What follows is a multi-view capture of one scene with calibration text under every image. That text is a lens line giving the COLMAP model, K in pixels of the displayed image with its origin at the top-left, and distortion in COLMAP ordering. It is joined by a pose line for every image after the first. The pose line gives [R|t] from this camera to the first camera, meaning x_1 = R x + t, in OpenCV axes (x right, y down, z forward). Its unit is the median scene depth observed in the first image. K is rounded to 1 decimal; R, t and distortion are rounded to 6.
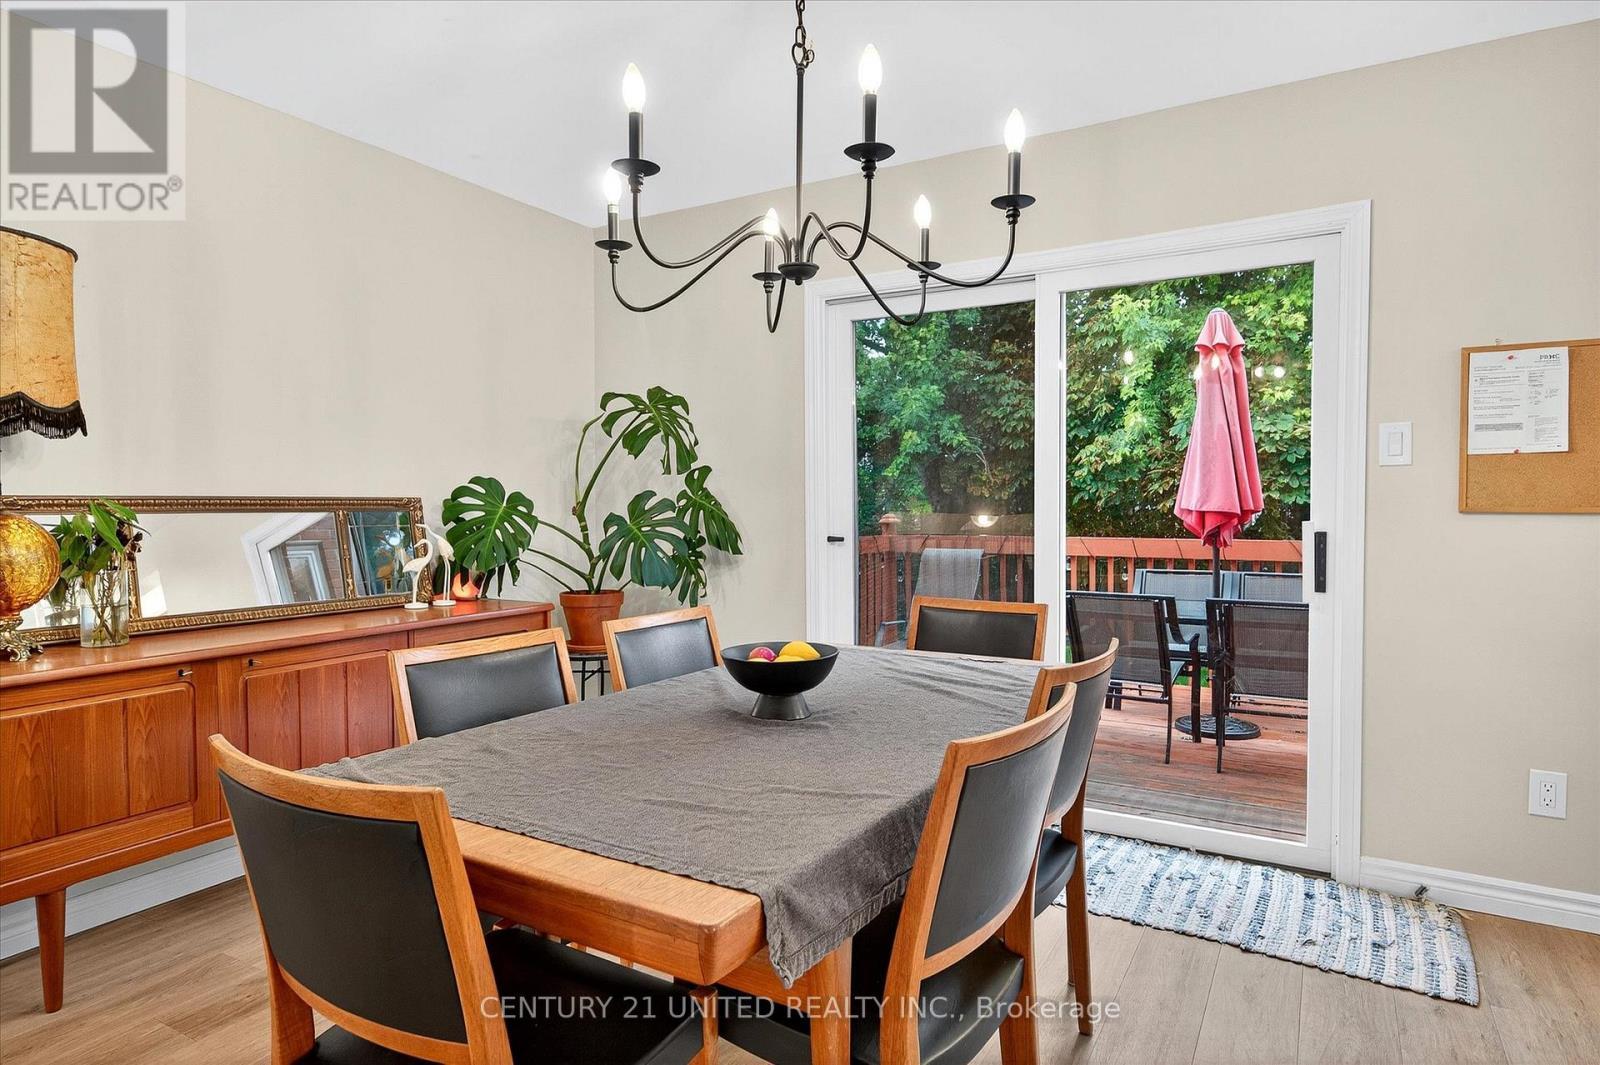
lens RADIAL K [[903.9, 0, 802.4], [0, 903.9, 530.8], [0, 0, 1]] dist [-0.014874, 0.008318]
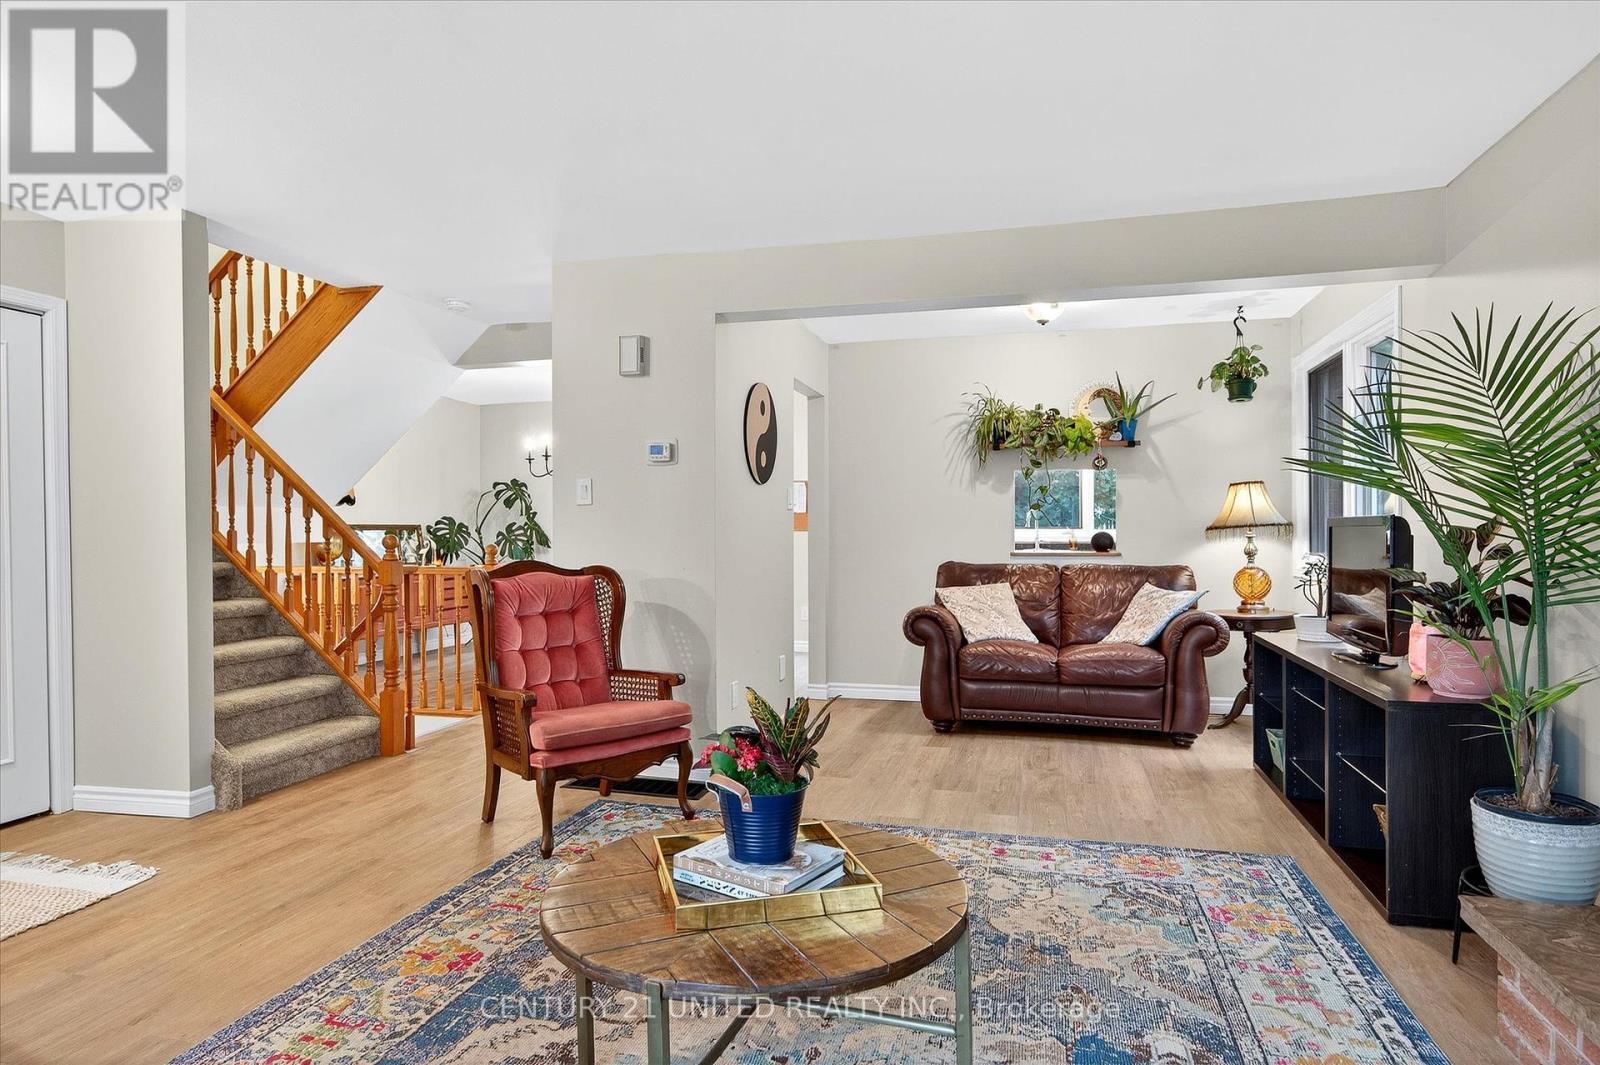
lens RADIAL K [[903.9, 0, 797.9], [0, 903.9, 531.4], [0, 0, 1]] dist [-0.014874, 0.008318]
pose [[0.964819, -0.001231, 0.262911, -0.070355], [0.007878, 0.999675, -0.024227, 0.051029], [-0.262796, 0.025446, 0.964516, -1.712774]]
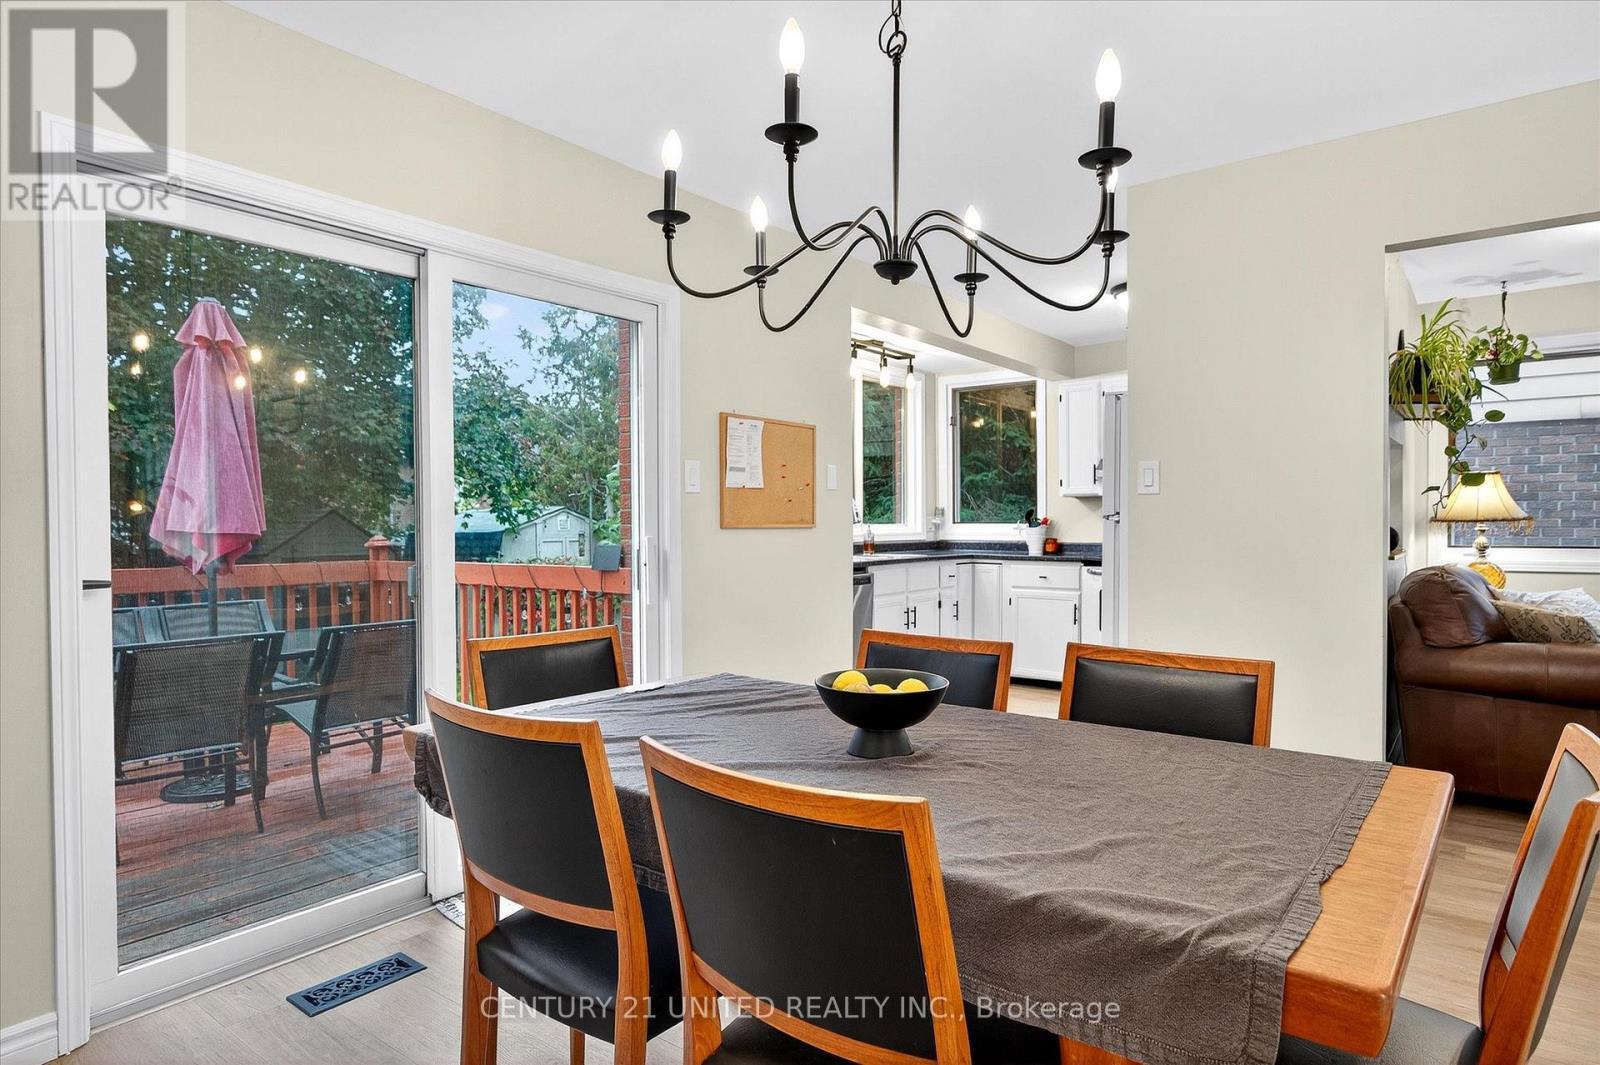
lens RADIAL K [[903.9, 0, 805.9], [0, 903.9, 529.4], [0, 0, 1]] dist [-0.014874, 0.008318]
pose [[0.126461, -0.006448, 0.991951, -0.504439], [0.033507, 0.999436, 0.002225, -0.012393], [-0.991406, 0.032956, 0.126605, 0.520742]]
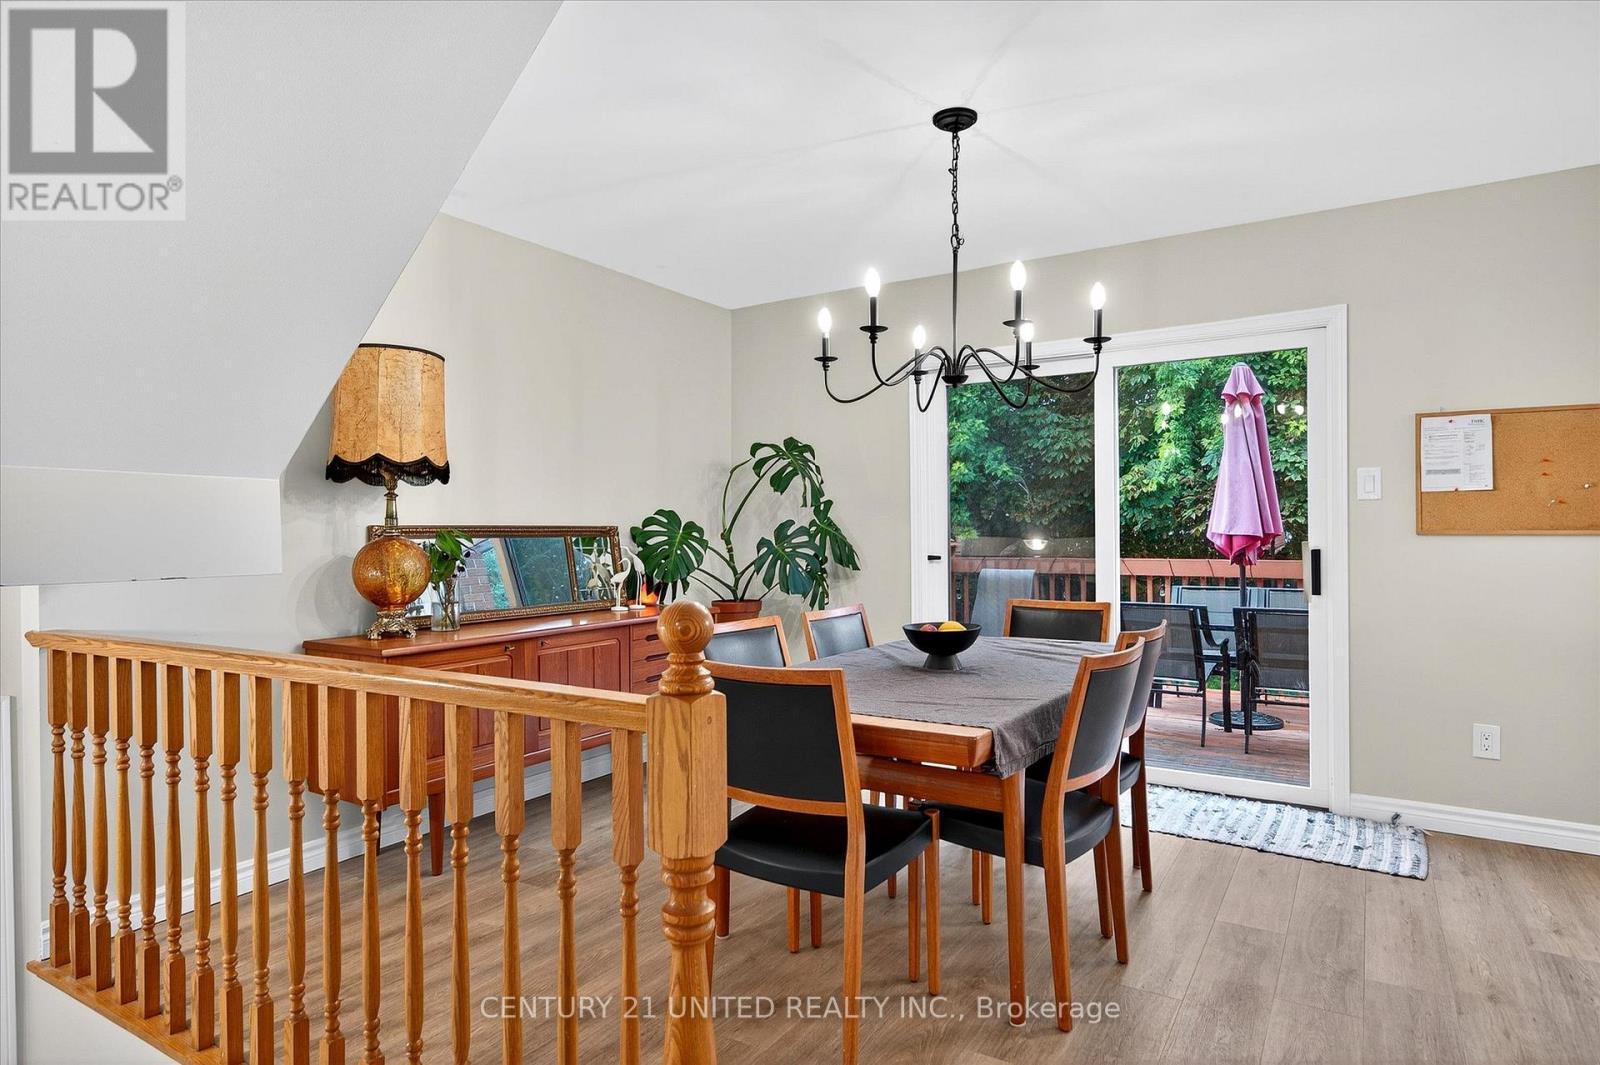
lens RADIAL K [[903.9, 0, 801.7], [0, 903.9, 529.5], [0, 0, 1]] dist [-0.014874, 0.008318]
pose [[0.999478, -0.003427, -0.032131, -0.116838], [0.002450, 0.999535, -0.030394, 0.008731], [0.032220, 0.030299, 0.999021, -0.293585]]
